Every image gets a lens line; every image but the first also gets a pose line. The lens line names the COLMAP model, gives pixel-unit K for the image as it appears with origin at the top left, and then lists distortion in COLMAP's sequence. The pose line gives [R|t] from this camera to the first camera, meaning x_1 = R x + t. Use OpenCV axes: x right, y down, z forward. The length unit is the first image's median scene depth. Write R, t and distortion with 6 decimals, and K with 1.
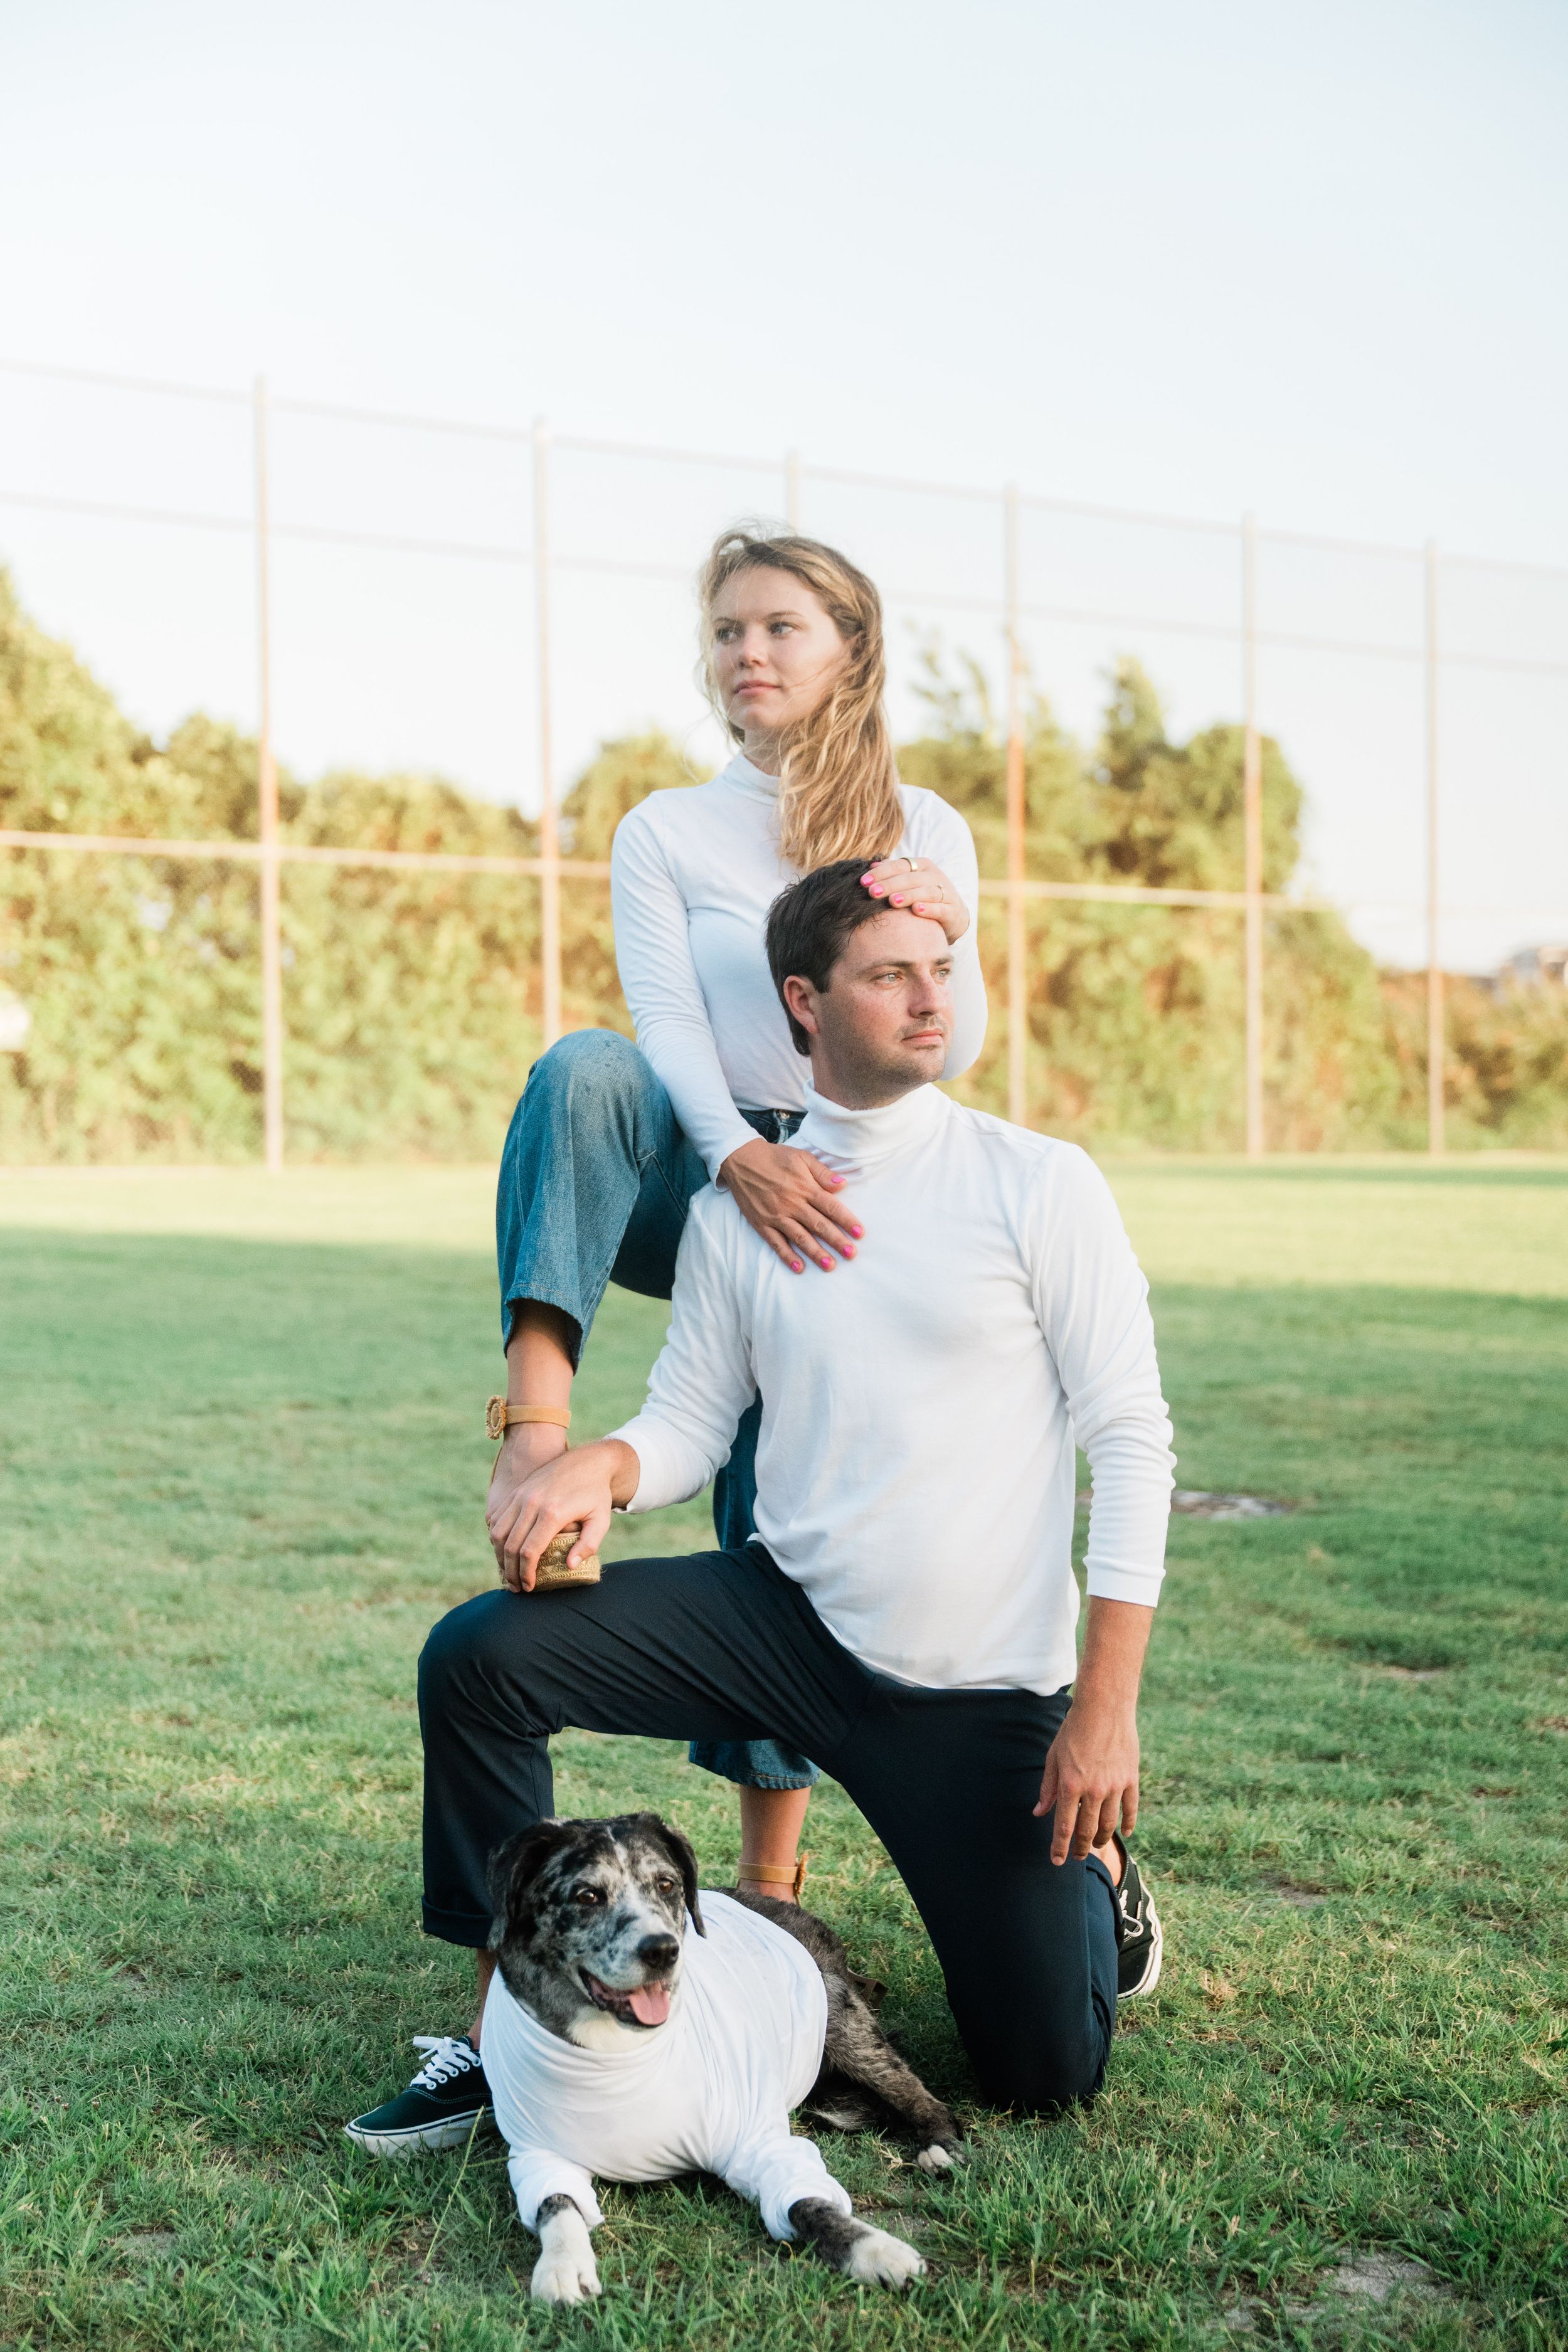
lens RADIAL K [[3726.8, 0, 735.8], [0, 3726.8, 1175.4], [0, 0, 1]] dist [0.000740, -0.009652]
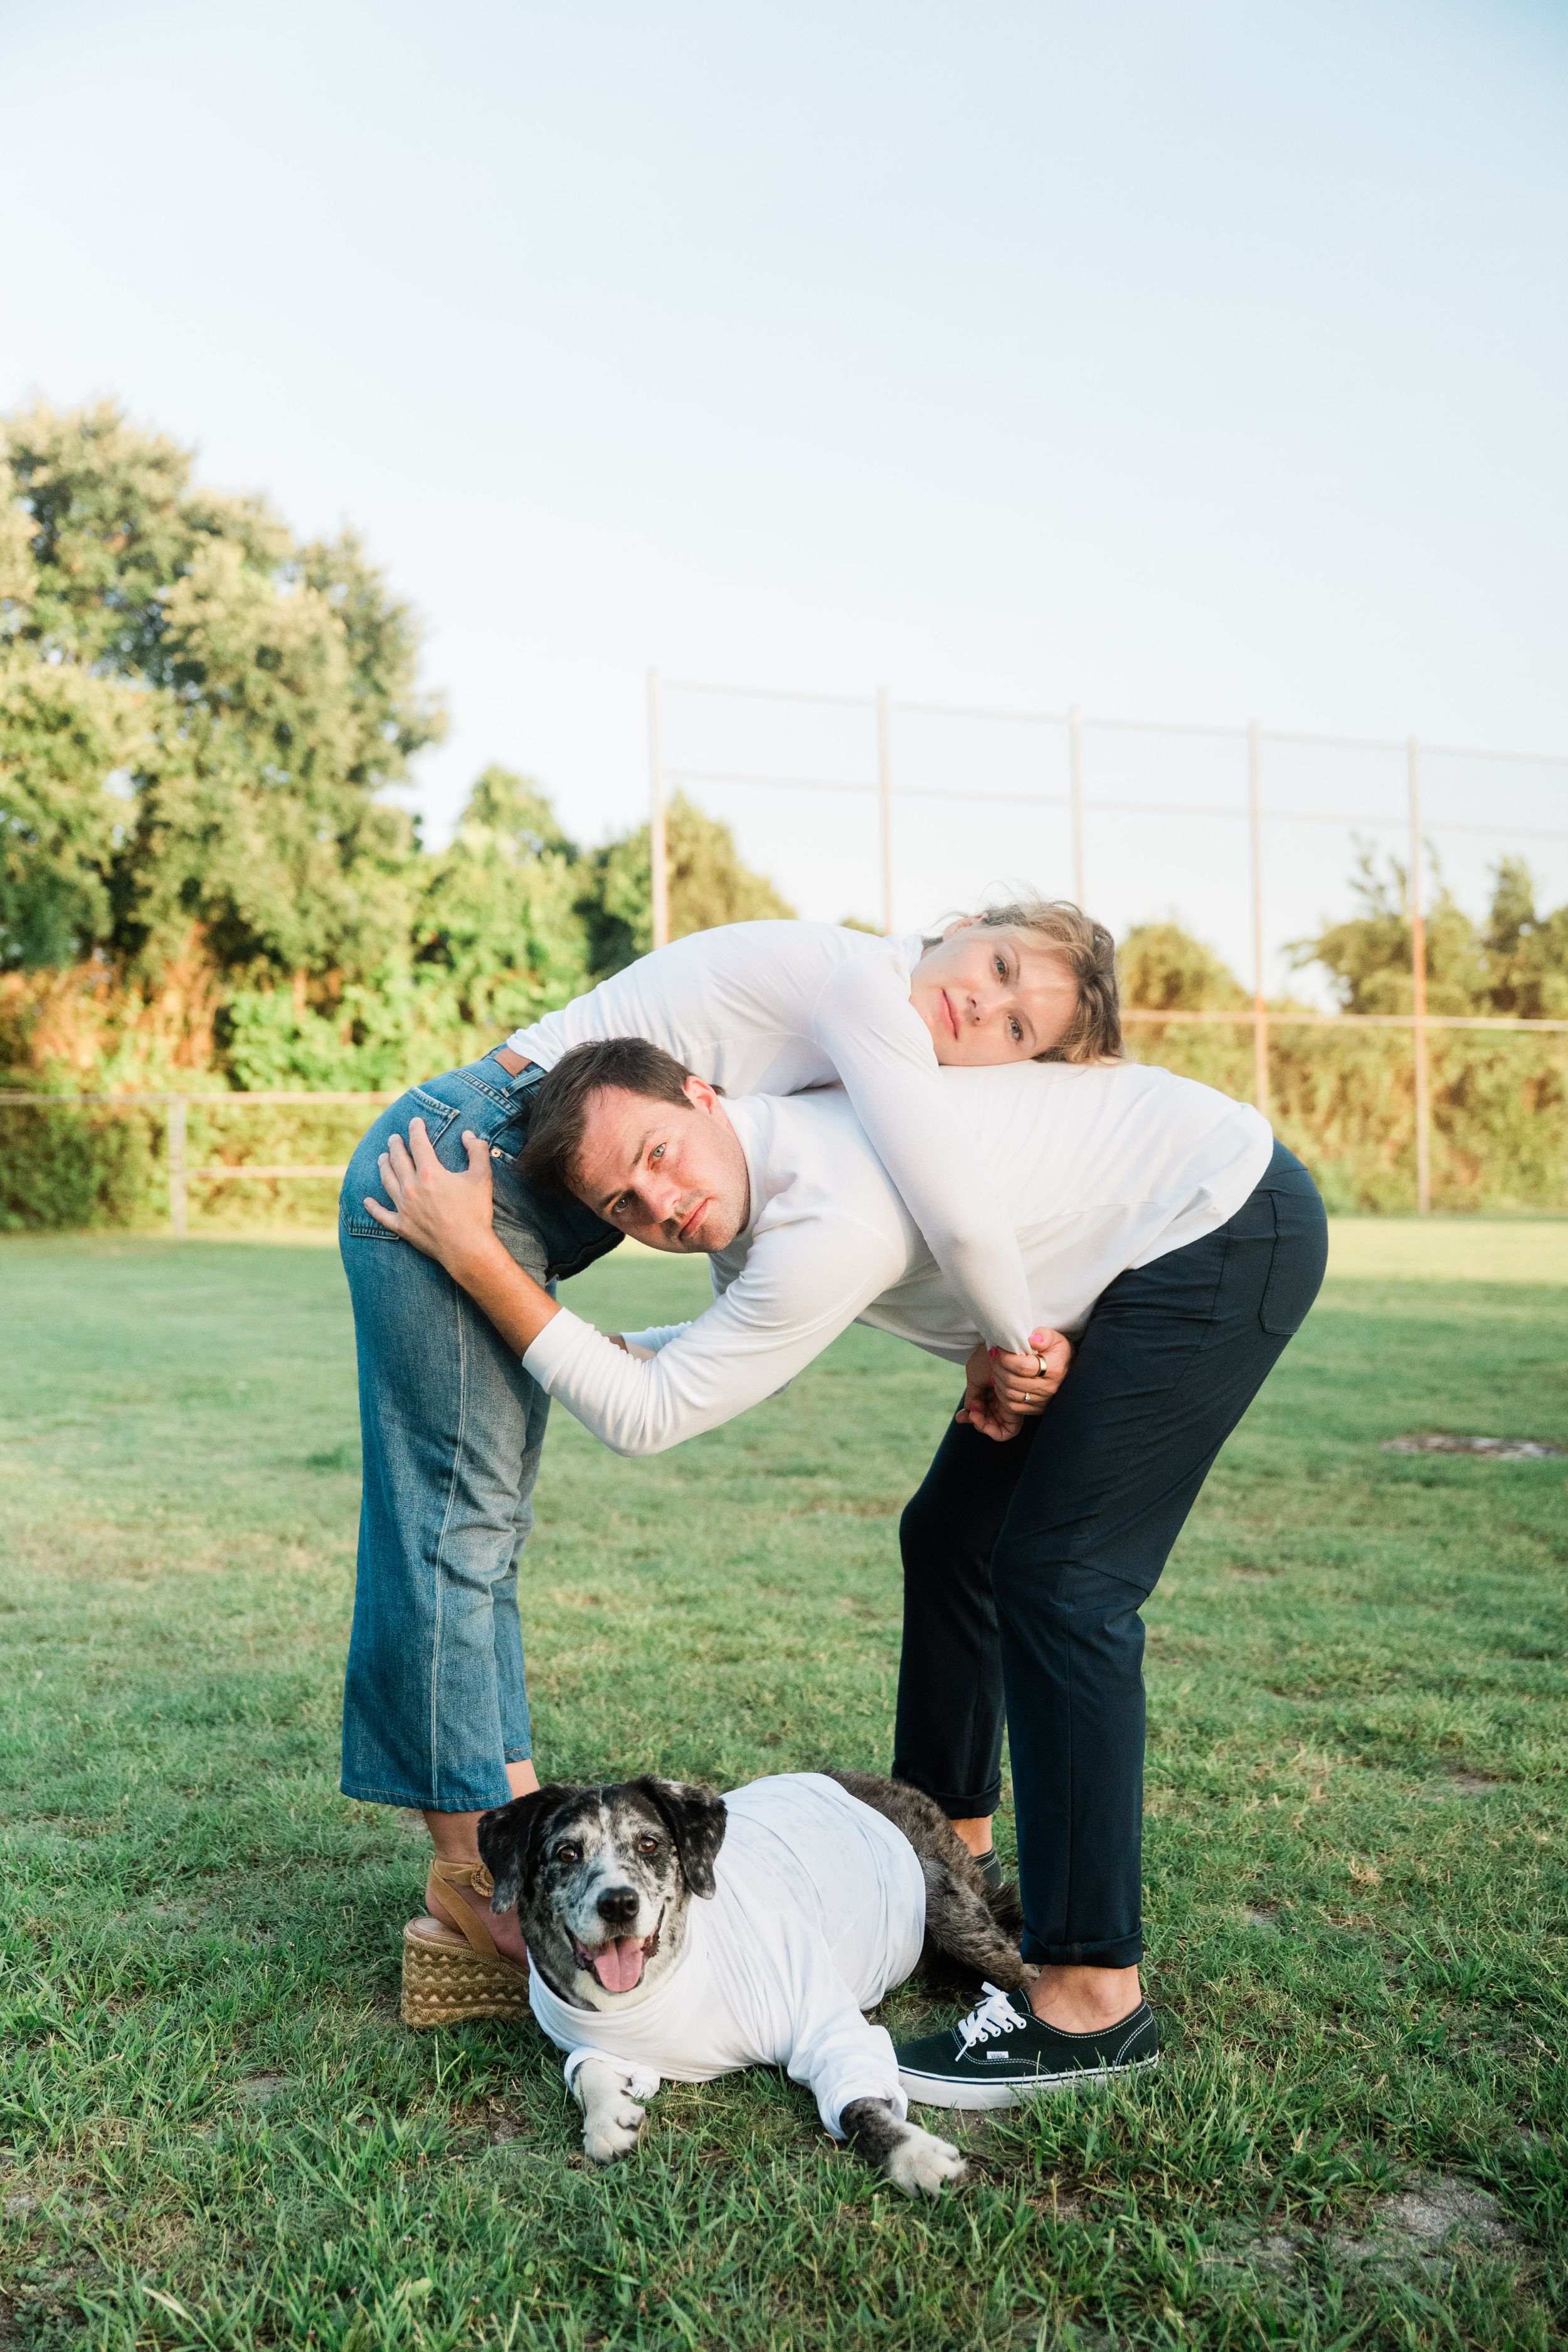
lens RADIAL K [[2382.4, 0, 784.0], [0, 2382.4, 1176.0], [0, 0, 1]] dist [0.004240, -0.006348]
pose [[0.978016, -0.013681, -0.208079, 0.082169], [0.007221, 0.999469, -0.031770, 0.027242], [0.208403, 0.029569, 0.977596, 0.209332]]
